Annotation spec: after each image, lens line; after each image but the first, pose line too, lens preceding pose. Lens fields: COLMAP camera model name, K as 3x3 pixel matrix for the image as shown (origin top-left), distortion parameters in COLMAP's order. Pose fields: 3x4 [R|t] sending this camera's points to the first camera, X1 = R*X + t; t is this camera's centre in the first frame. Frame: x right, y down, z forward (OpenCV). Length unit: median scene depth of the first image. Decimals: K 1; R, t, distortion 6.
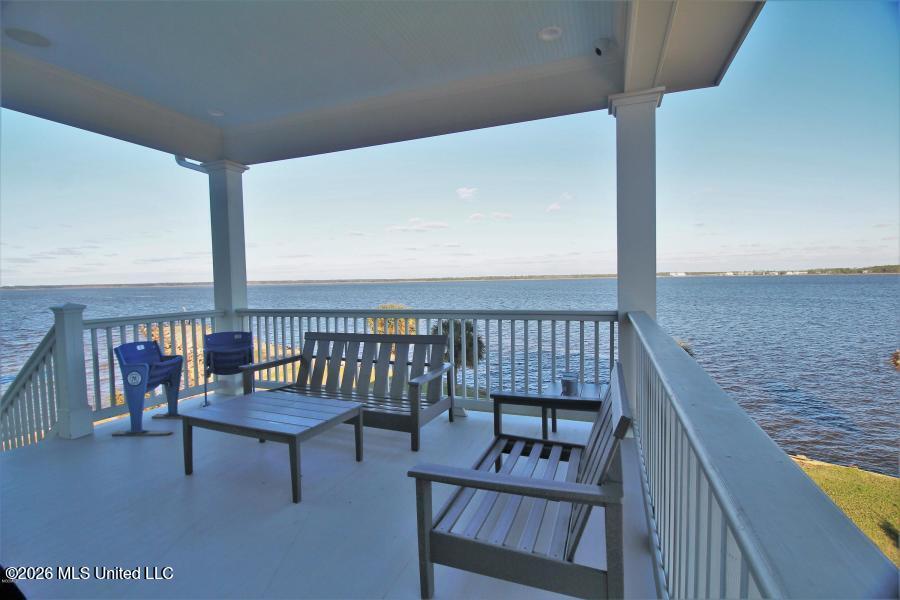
lens RADIAL K [[434.9, 0, 443.7], [0, 434.9, 300.9], [0, 0, 1]] dist [-0.021884, -0.000268]
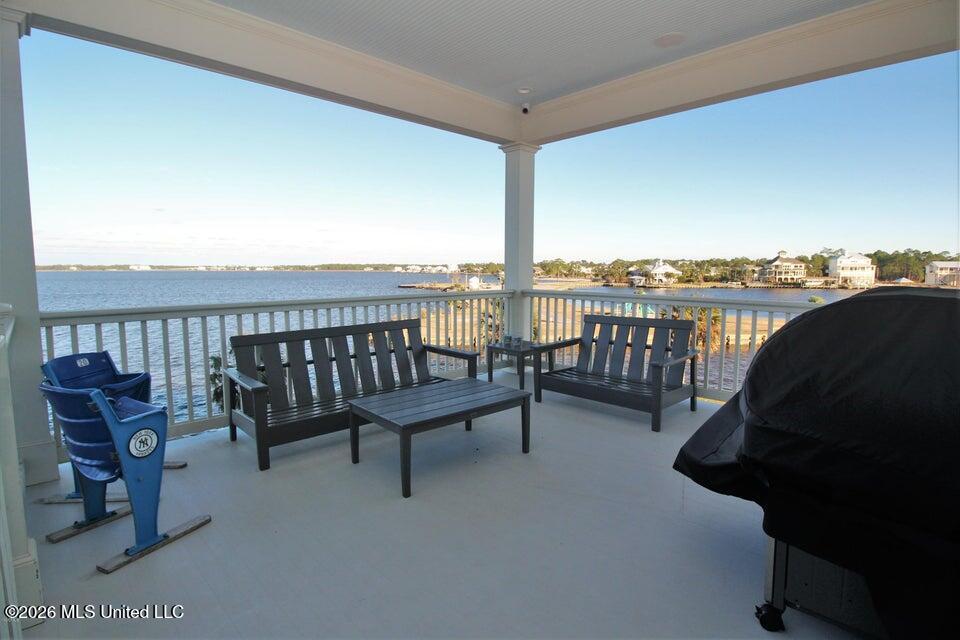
lens RADIAL K [[463.8, 0, 475.3], [0, 463.8, 319.3], [0, 0, 1]] dist [-0.021884, -0.000268]
pose [[0.427578, -0.073940, 0.900950, -0.919161], [0.030010, 0.997261, 0.067602, 0.007164], [-0.903480, -0.001868, 0.428625, 0.365969]]
